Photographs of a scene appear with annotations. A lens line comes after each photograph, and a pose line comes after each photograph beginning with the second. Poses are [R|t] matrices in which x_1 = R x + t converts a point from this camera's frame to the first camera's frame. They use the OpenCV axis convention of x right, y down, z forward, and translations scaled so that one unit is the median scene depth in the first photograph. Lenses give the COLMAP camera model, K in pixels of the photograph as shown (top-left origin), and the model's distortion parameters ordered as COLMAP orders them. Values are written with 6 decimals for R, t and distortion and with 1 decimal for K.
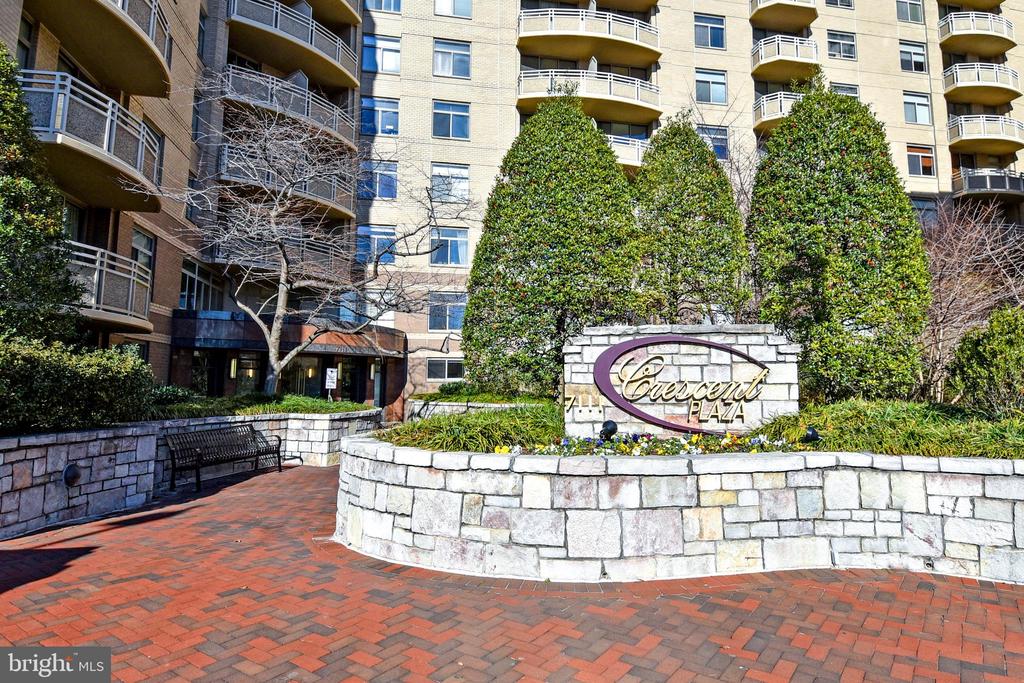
lens RADIAL K [[560.1, 0, 512.0], [0, 560.1, 341.5], [0, 0, 1]] dist [-0.000234, -0.000147]
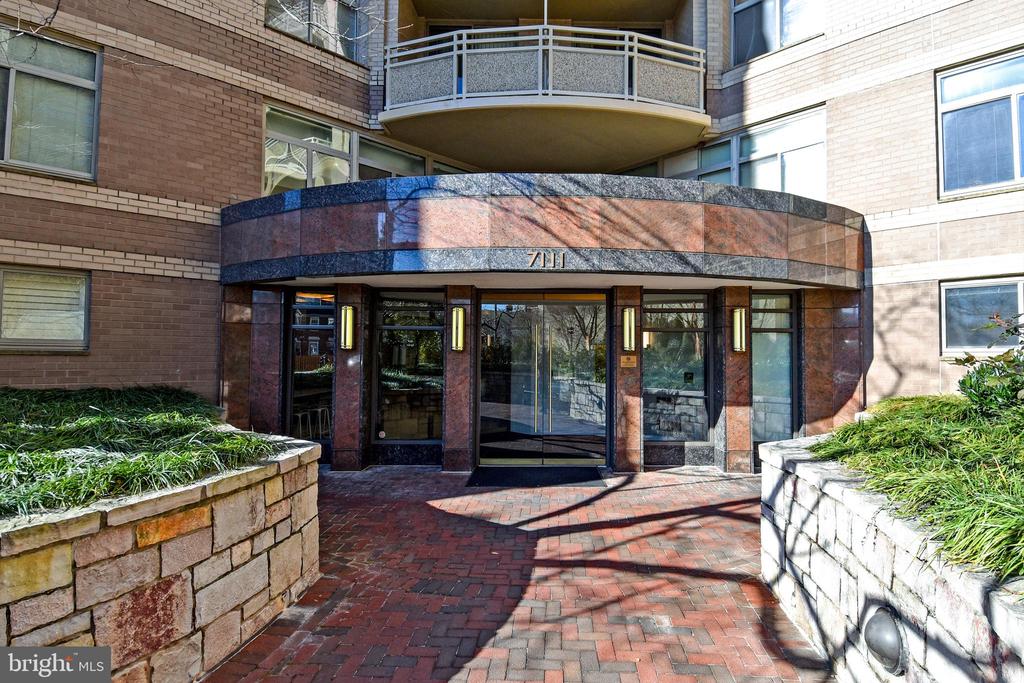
lens RADIAL K [[560.1, 0, 512.0], [0, 560.1, 341.5], [0, 0, 1]] dist [-0.000234, -0.000147]
pose [[0.265464, -0.019452, -0.963925, 0.082658], [0.056054, 0.998417, -0.004711, 0.051015], [0.962490, -0.052781, 0.266134, 0.692271]]
